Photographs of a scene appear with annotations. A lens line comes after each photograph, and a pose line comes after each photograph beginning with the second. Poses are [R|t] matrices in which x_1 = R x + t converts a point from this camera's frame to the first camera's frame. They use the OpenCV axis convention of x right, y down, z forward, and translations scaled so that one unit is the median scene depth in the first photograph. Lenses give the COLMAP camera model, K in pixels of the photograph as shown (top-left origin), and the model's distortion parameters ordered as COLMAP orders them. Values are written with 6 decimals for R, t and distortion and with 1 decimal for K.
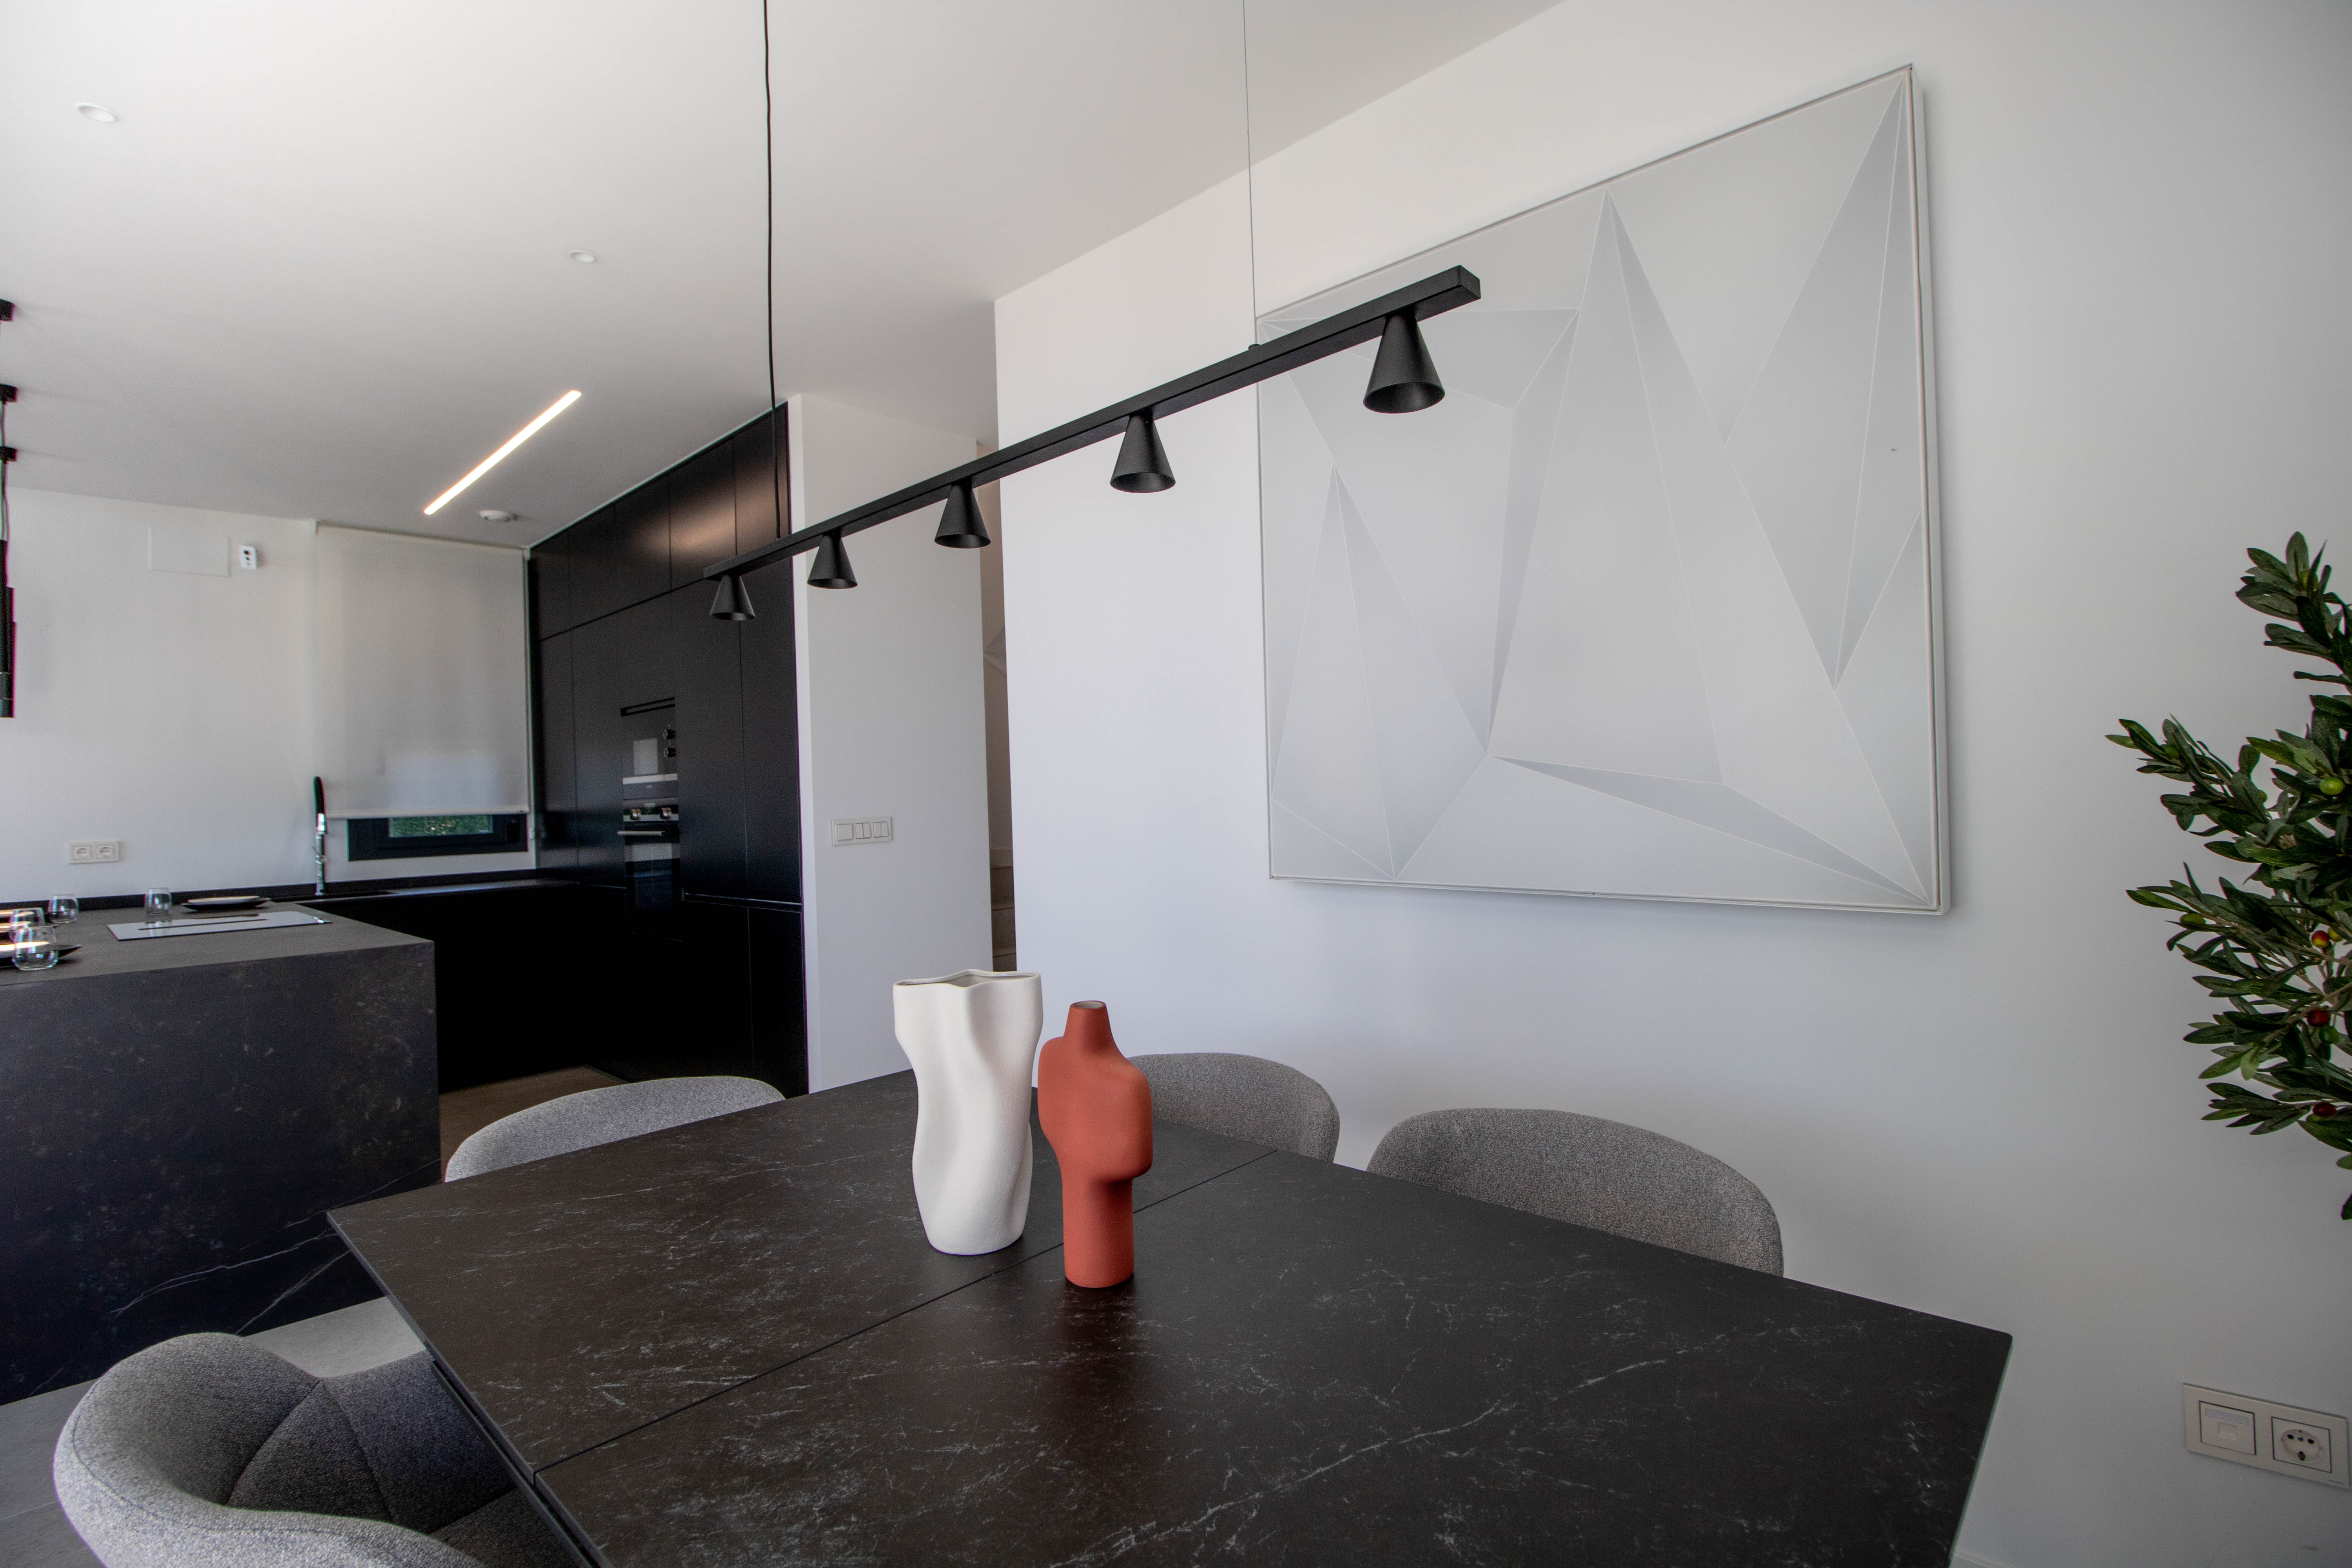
lens RADIAL K [[1090.4, 0, 1216.9], [0, 1090.4, 816.5], [0, 0, 1]] dist [-0.012793, -0.004644]
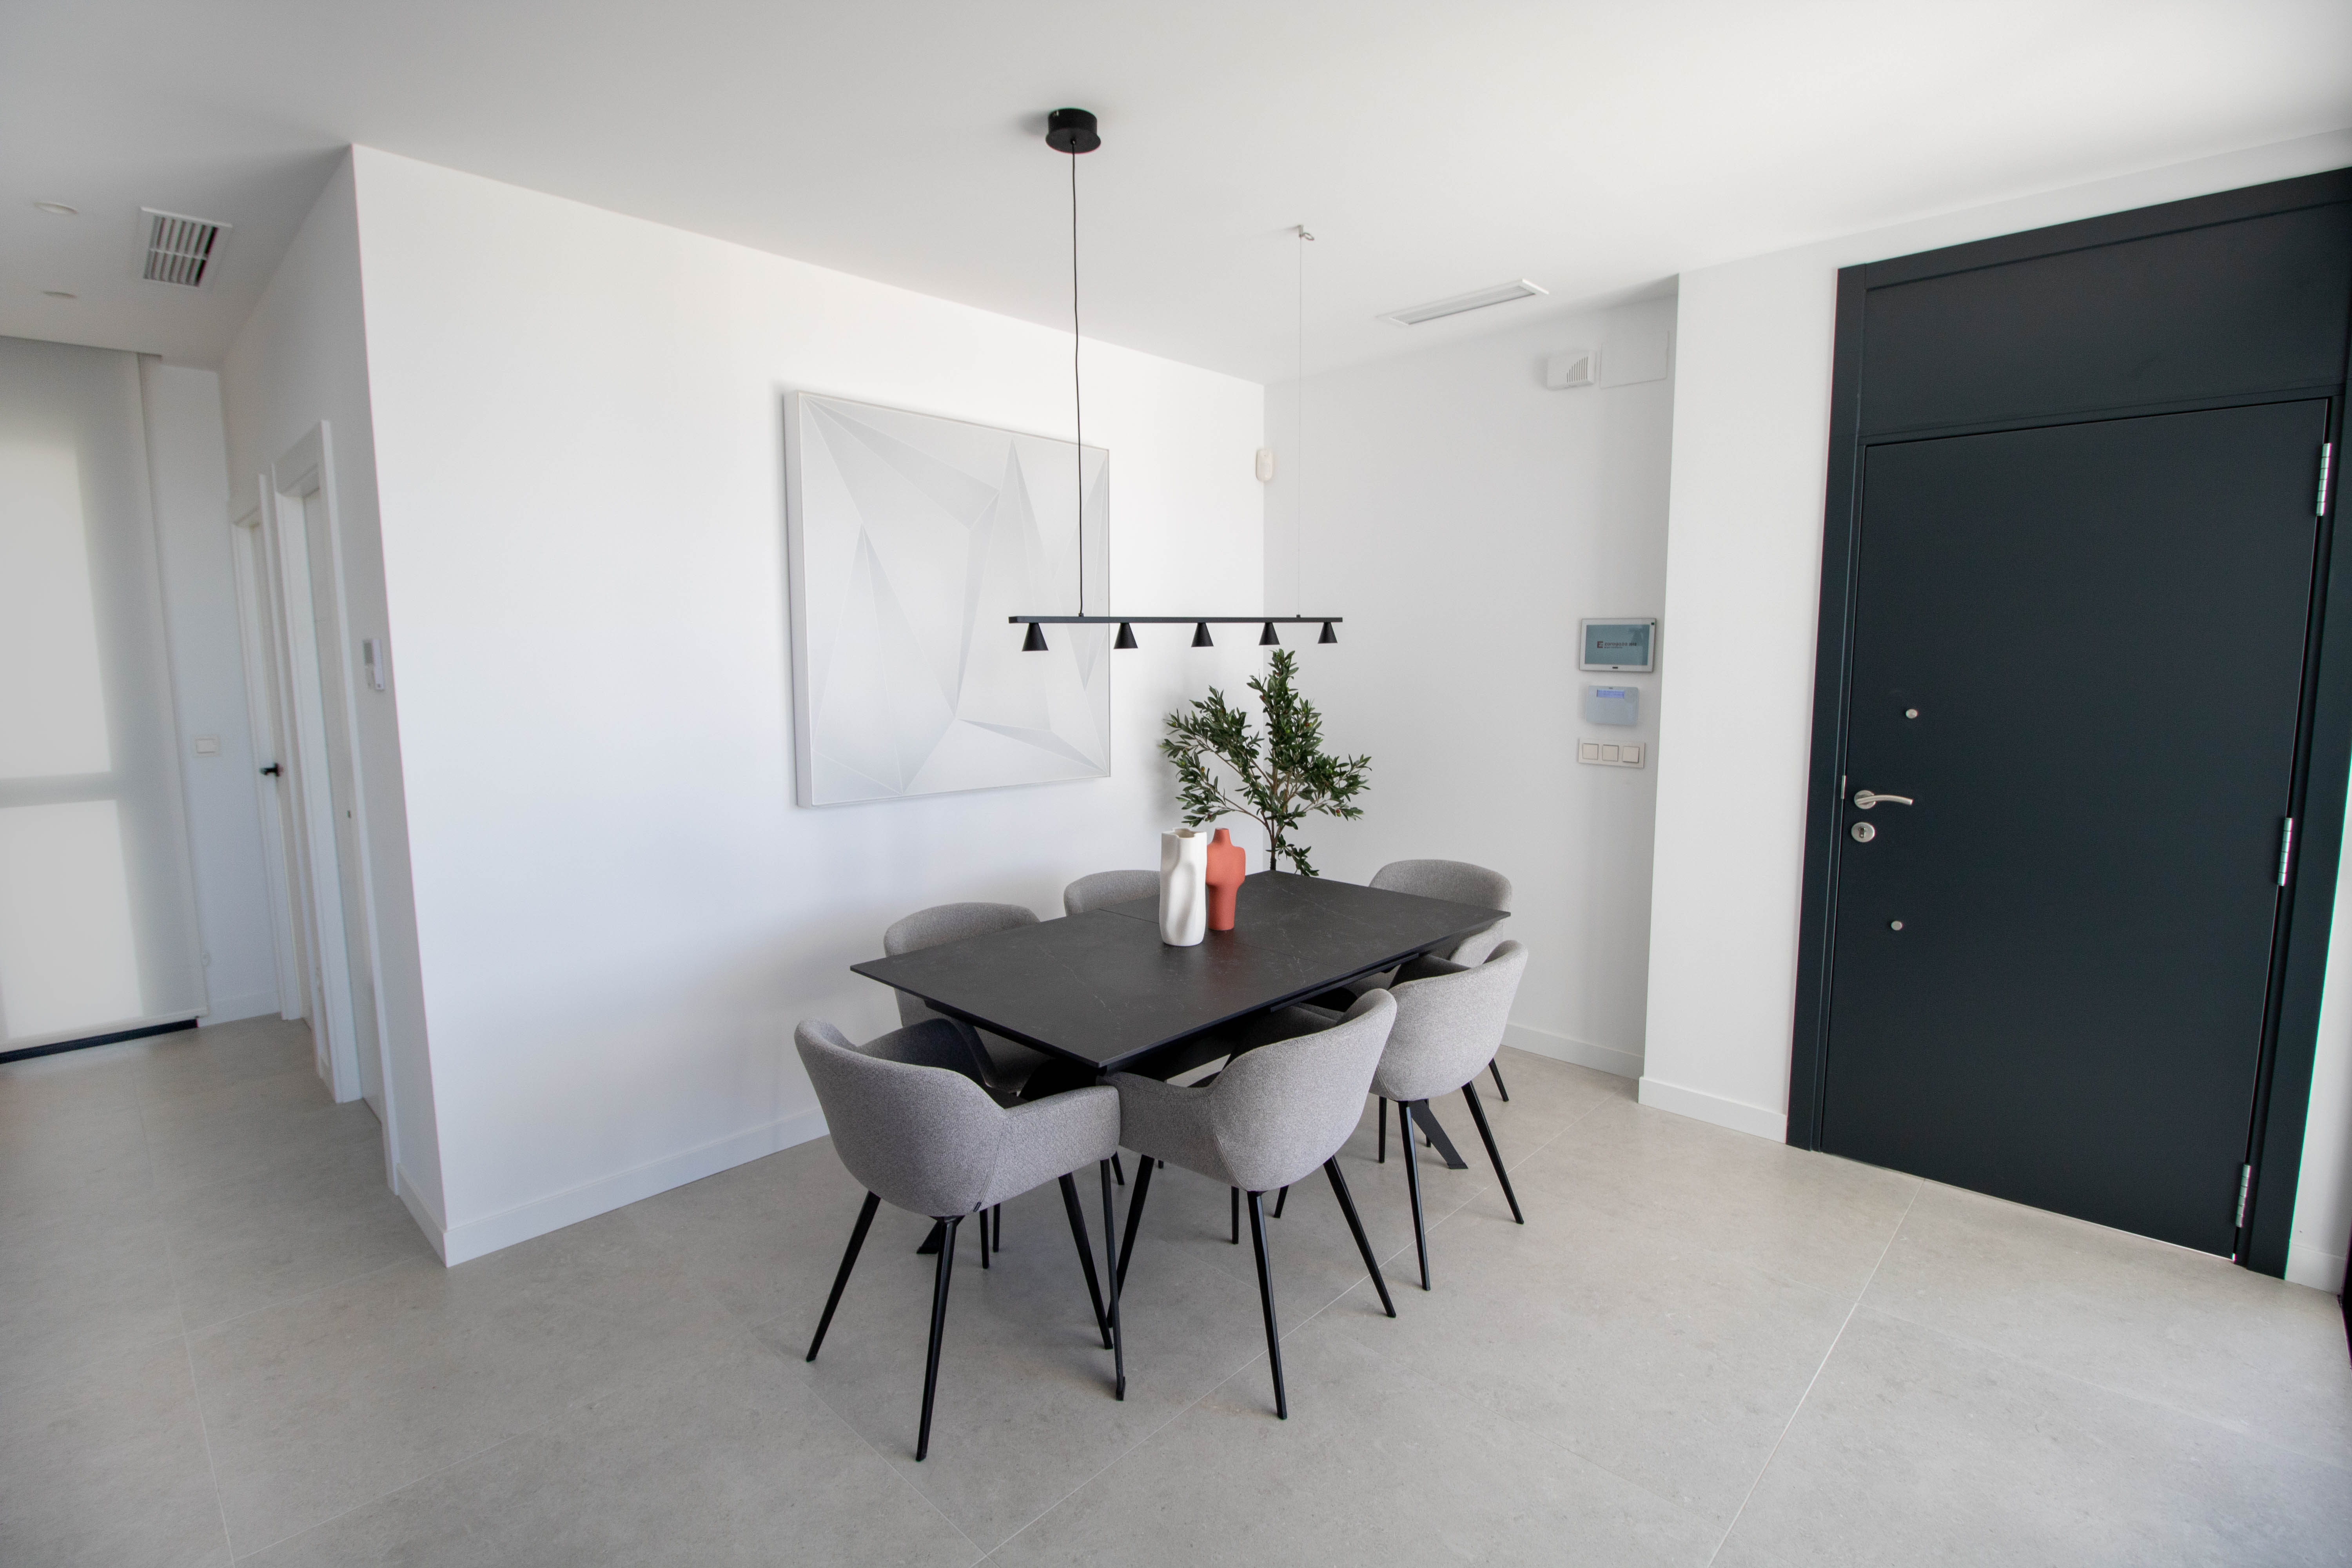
lens RADIAL K [[1090.4, 0, 1181.7], [0, 1090.4, 781.9], [0, 0, 1]] dist [-0.012793, -0.004644]
pose [[0.035262, -0.087491, 0.995541, -2.520934], [0.025299, 0.995919, 0.086628, -0.158231], [-0.999058, 0.022132, 0.037331, 0.906796]]
